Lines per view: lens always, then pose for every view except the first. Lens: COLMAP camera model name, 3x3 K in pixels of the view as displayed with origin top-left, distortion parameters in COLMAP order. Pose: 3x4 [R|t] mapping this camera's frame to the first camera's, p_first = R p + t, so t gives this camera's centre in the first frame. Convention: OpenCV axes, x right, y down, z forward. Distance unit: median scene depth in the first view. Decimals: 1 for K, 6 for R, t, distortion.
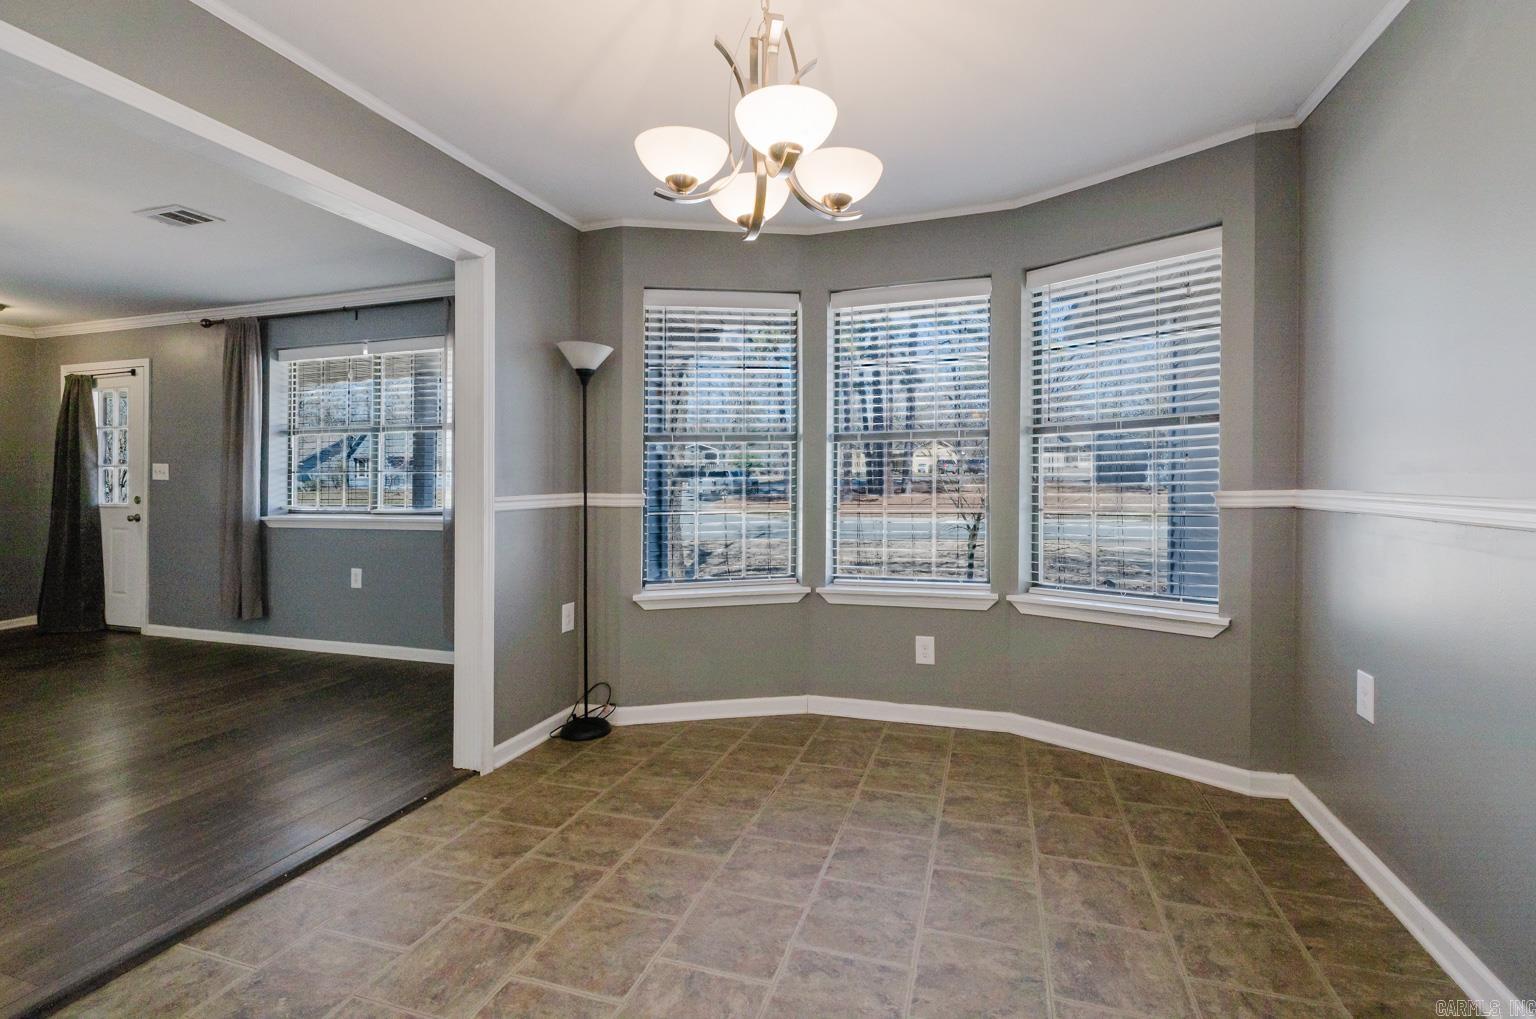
lens RADIAL K [[684.0, 0, 778.7], [0, 684.0, 496.3], [0, 0, 1]] dist [0.002241, 0.000137]
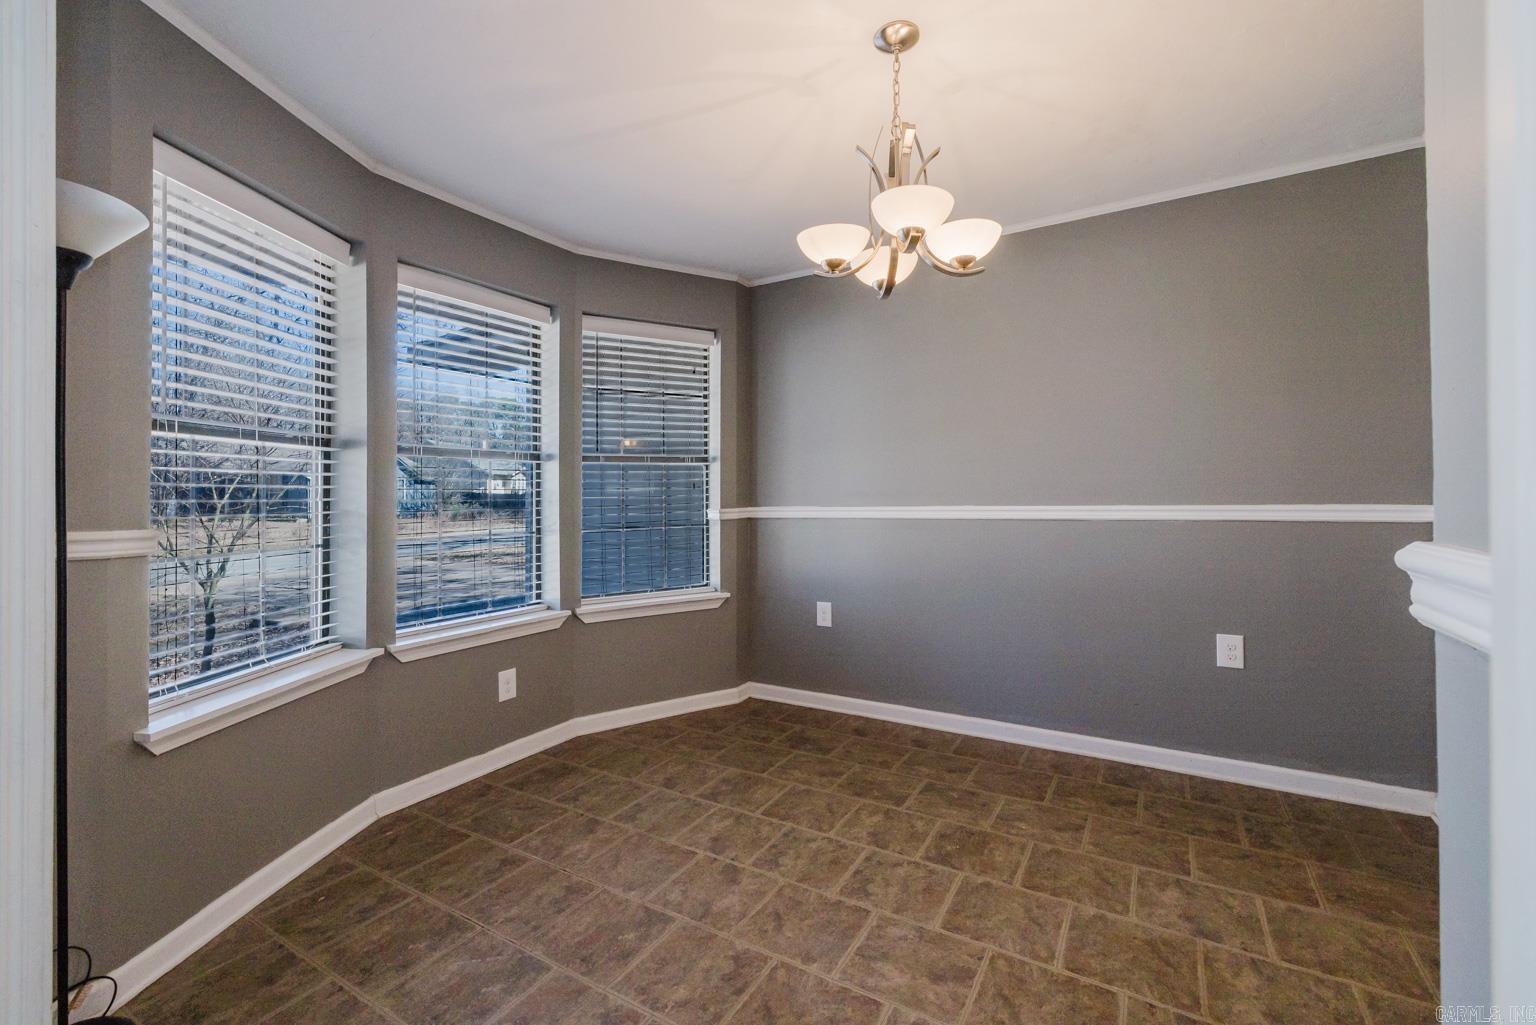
lens RADIAL K [[652.4, 0, 768.0], [0, 652.4, 512.5], [0, 0, 1]] dist [0.002148, 0.000190]
pose [[0.233871, -0.012576, 0.972186, -0.752416], [0.033369, 0.999431, 0.004902, -0.005043], [-0.971695, 0.031294, 0.234158, 0.573486]]
